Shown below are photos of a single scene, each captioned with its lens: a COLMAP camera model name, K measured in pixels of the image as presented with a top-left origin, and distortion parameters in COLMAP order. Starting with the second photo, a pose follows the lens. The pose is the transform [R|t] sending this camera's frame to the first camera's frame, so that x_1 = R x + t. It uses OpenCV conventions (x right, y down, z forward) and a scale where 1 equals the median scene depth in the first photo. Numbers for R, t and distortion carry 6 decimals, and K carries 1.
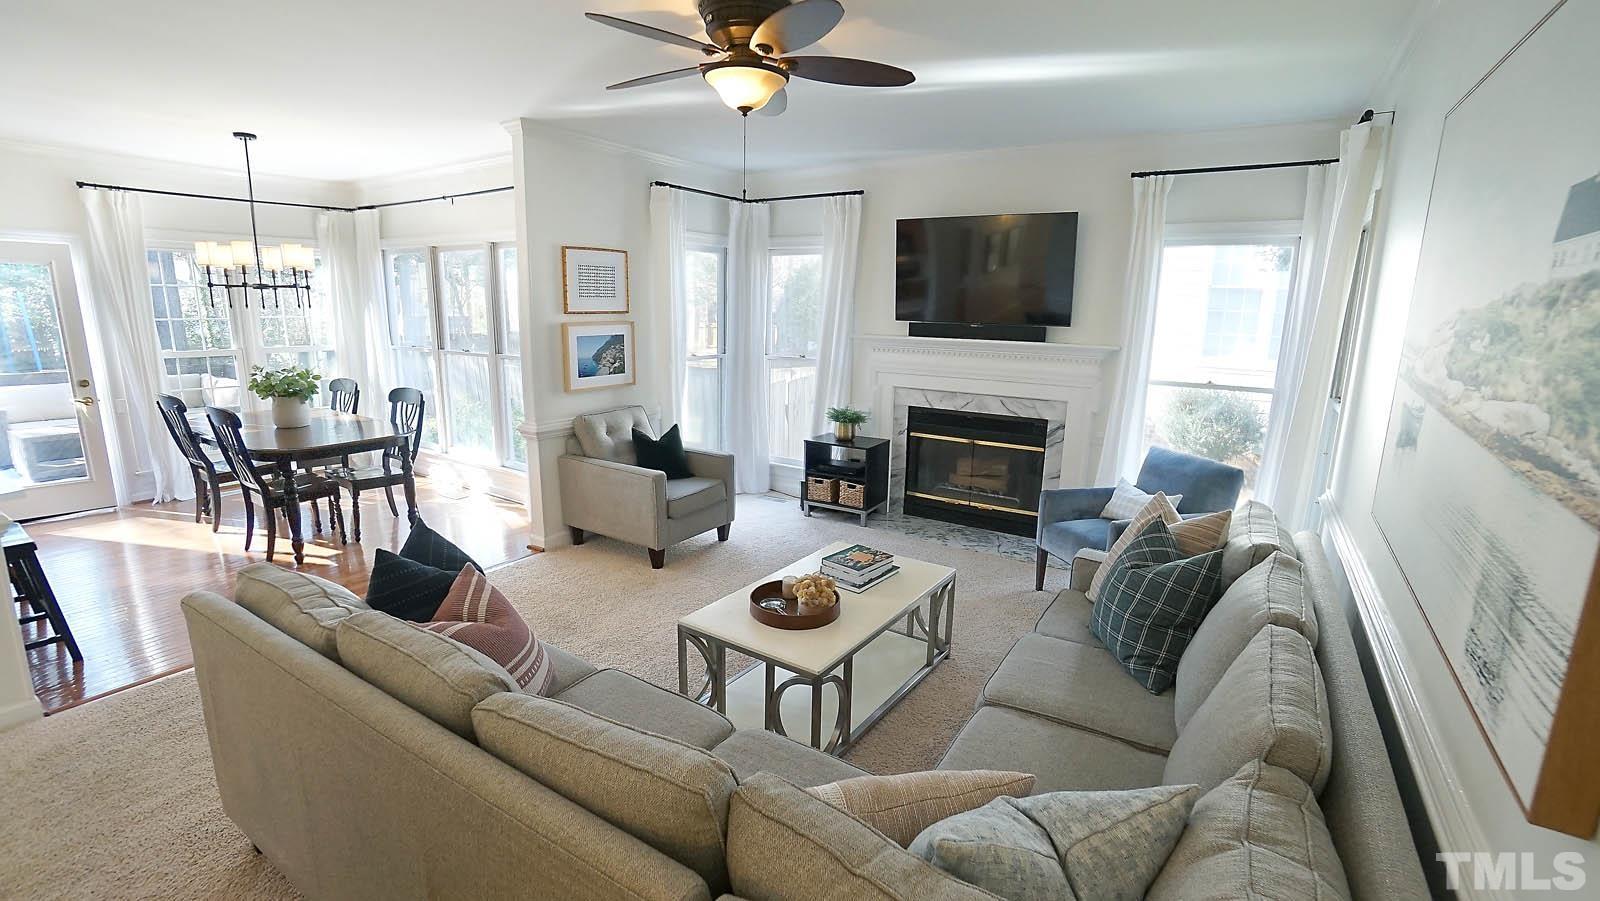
lens RADIAL K [[705.4, 0, 790.3], [0, 705.4, 453.7], [0, 0, 1]] dist [-0.066854, 0.024358]
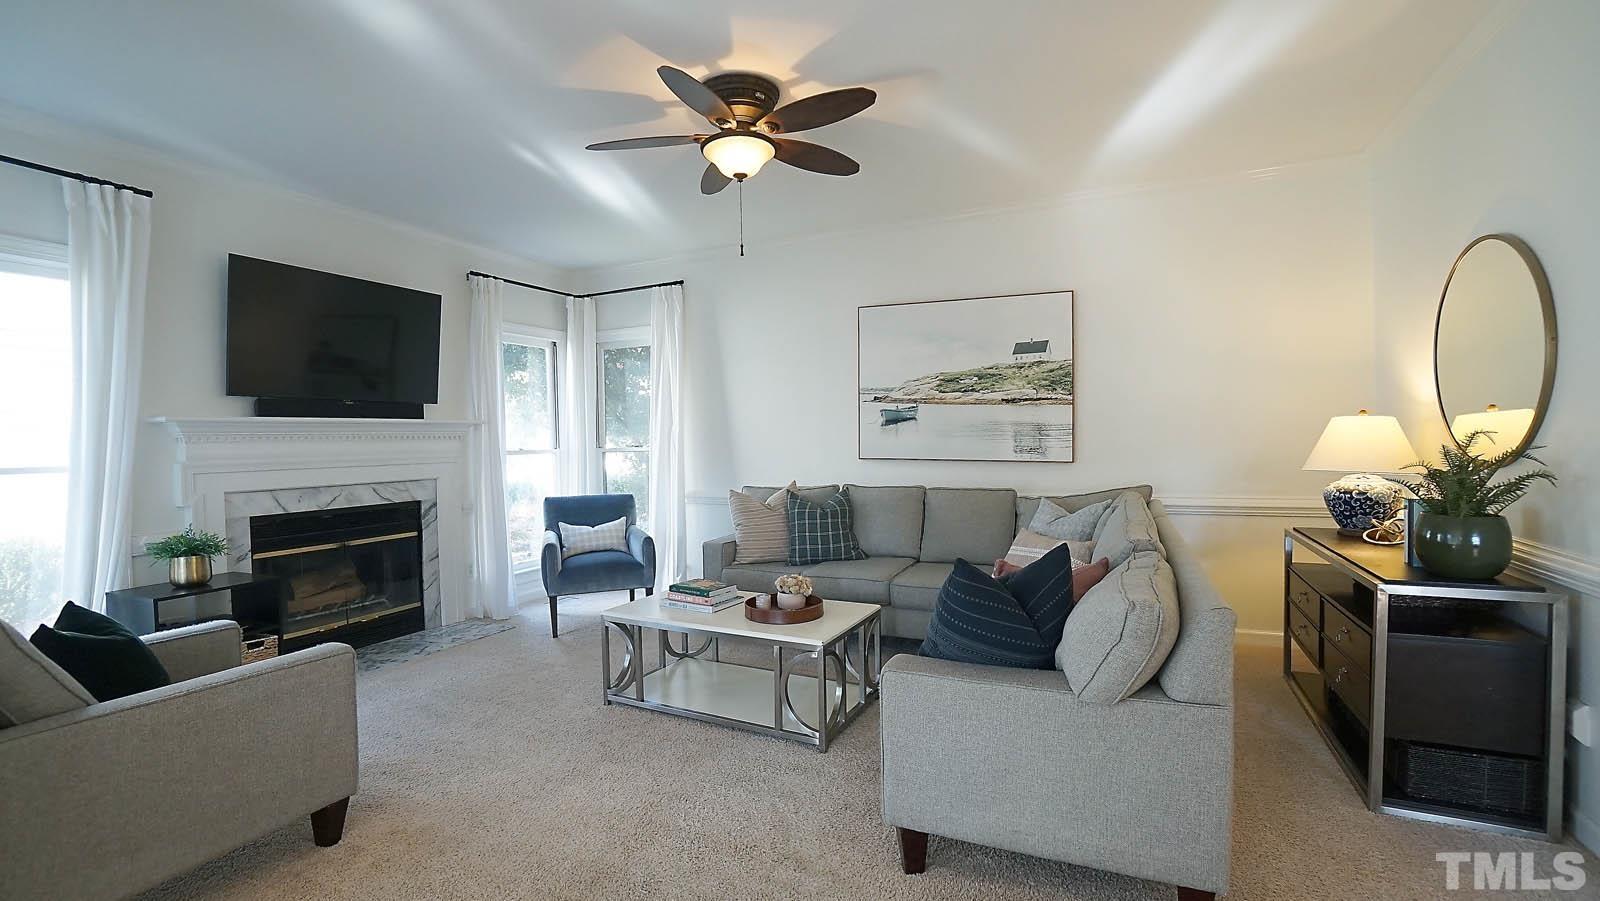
lens RADIAL K [[705.4, 0, 790.3], [0, 705.4, 453.7], [0, 0, 1]] dist [-0.066854, 0.024358]
pose [[-0.150766, -0.033096, 0.988015, -0.663400], [0.223815, 0.972345, 0.066724, -0.062180], [-0.962900, 0.231193, -0.139189, 0.644765]]
